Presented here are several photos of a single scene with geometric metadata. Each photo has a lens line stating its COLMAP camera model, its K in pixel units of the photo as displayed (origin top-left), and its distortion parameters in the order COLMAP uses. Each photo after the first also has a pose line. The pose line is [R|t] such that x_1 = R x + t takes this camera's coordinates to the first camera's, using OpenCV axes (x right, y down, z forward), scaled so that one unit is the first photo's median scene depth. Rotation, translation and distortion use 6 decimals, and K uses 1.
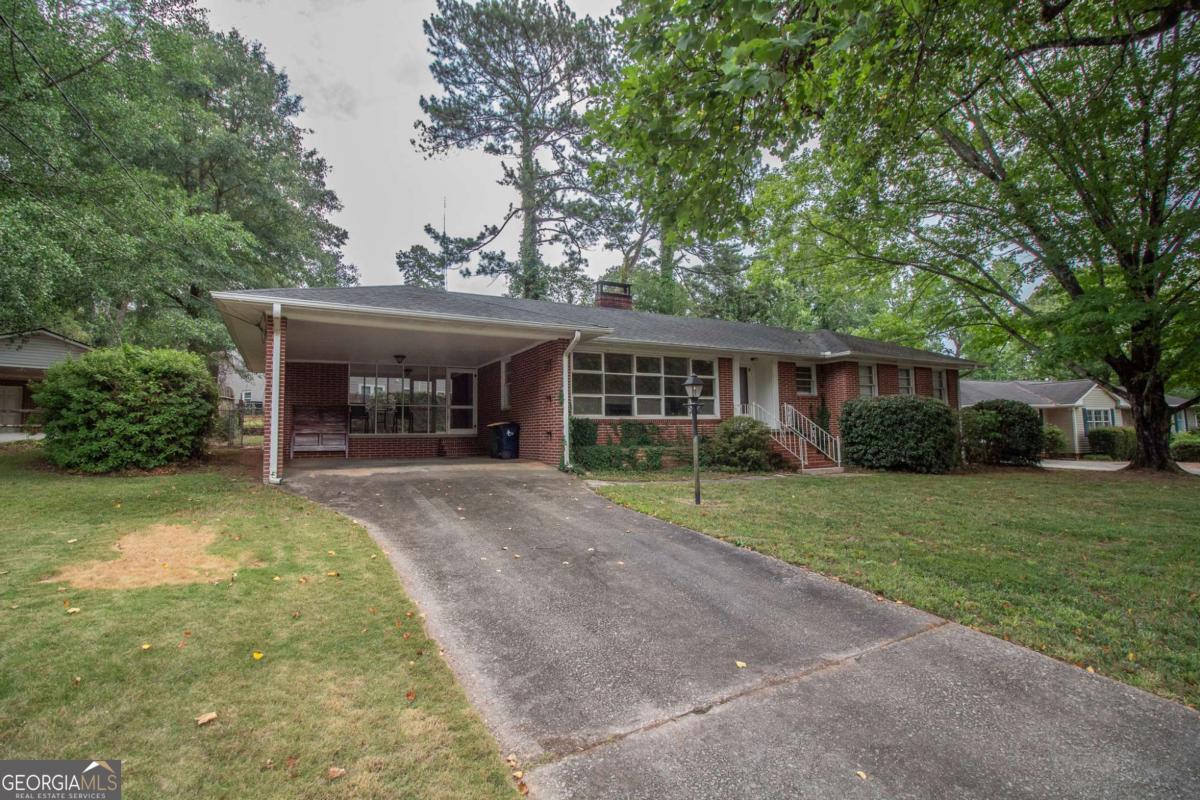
lens RADIAL K [[555.7, 0, 604.9], [0, 555.7, 387.3], [0, 0, 1]] dist [-0.001783, -0.013370]
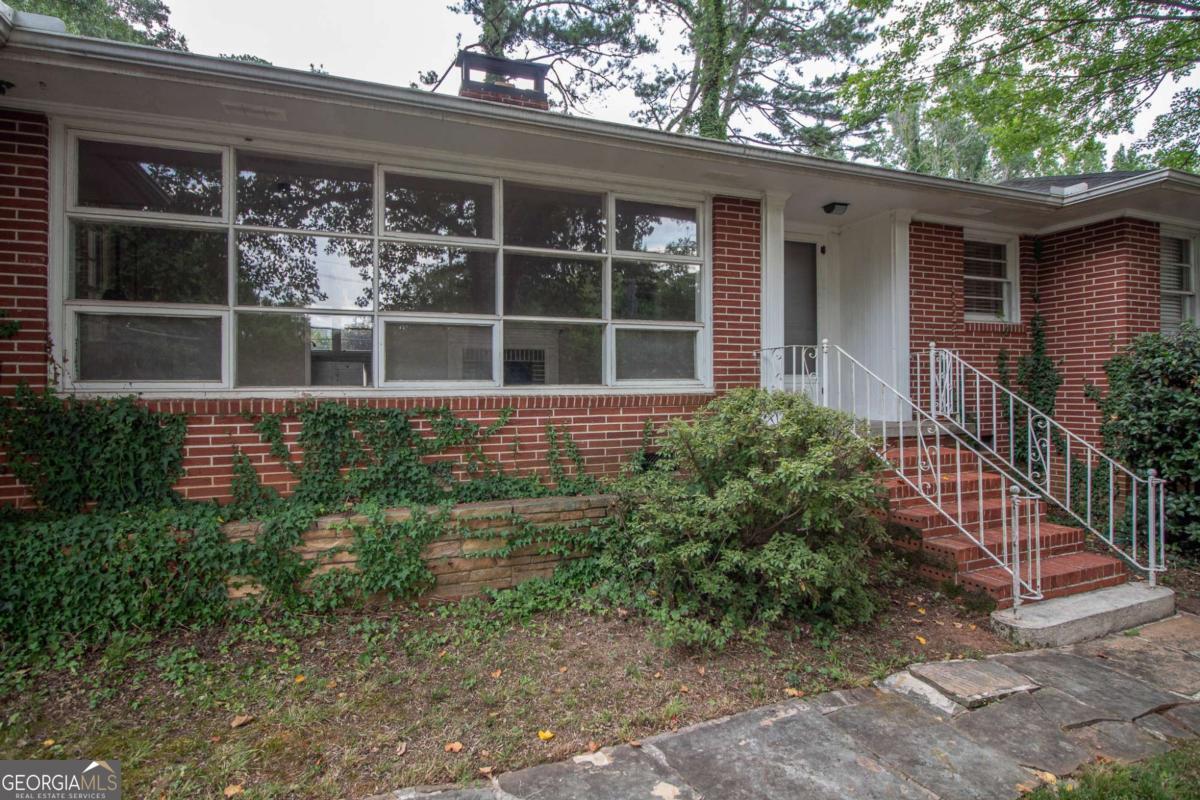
lens RADIAL K [[612.3, 0, 600.0], [0, 612.3, 400.0], [0, 0, 1]] dist [-0.001480, -0.000184]
pose [[0.990809, 0.010350, -0.134873, 0.204724], [0.003616, 0.994686, 0.102895, 0.026667], [0.135221, -0.102437, 0.985506, 0.695943]]
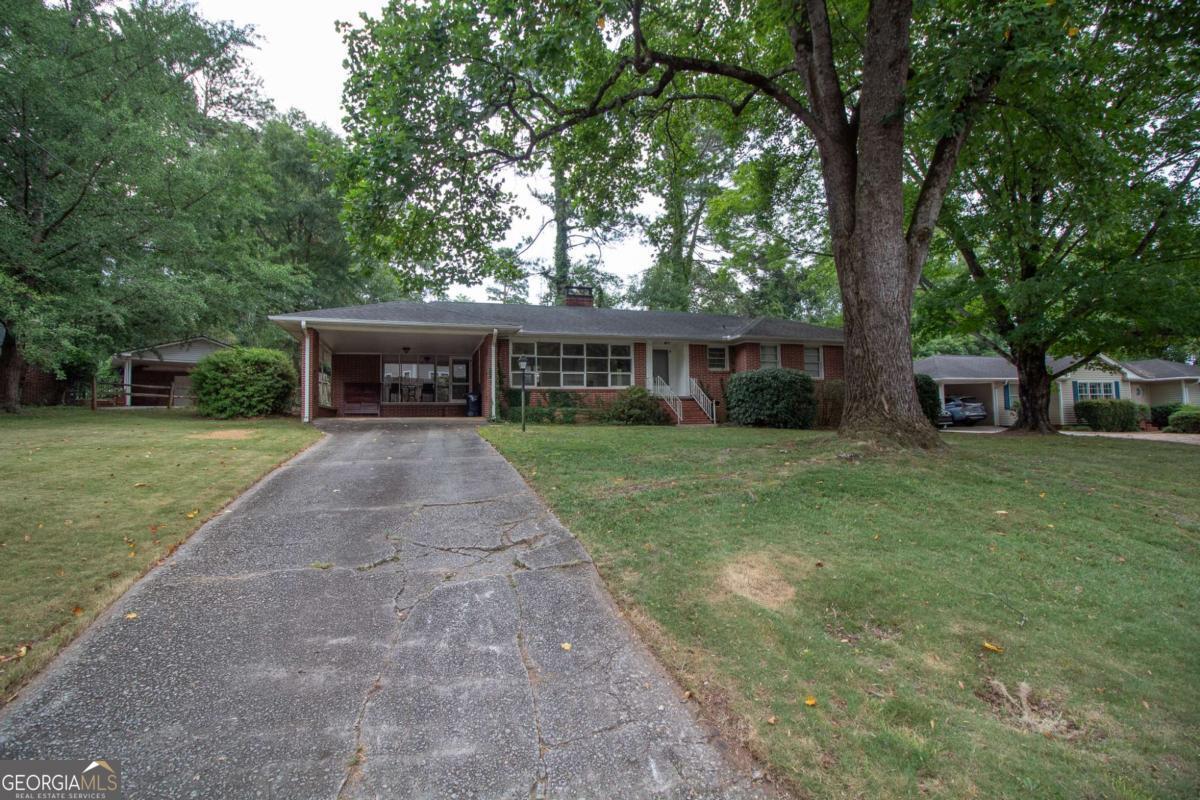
lens RADIAL K [[555.7, 0, 604.9], [0, 555.7, 387.3], [0, 0, 1]] dist [-0.001783, -0.013370]
pose [[0.982294, -0.013331, -0.186871, 0.414968], [0.017624, 0.999617, 0.021329, 0.024859], [0.186515, -0.024245, 0.982153, -0.345771]]
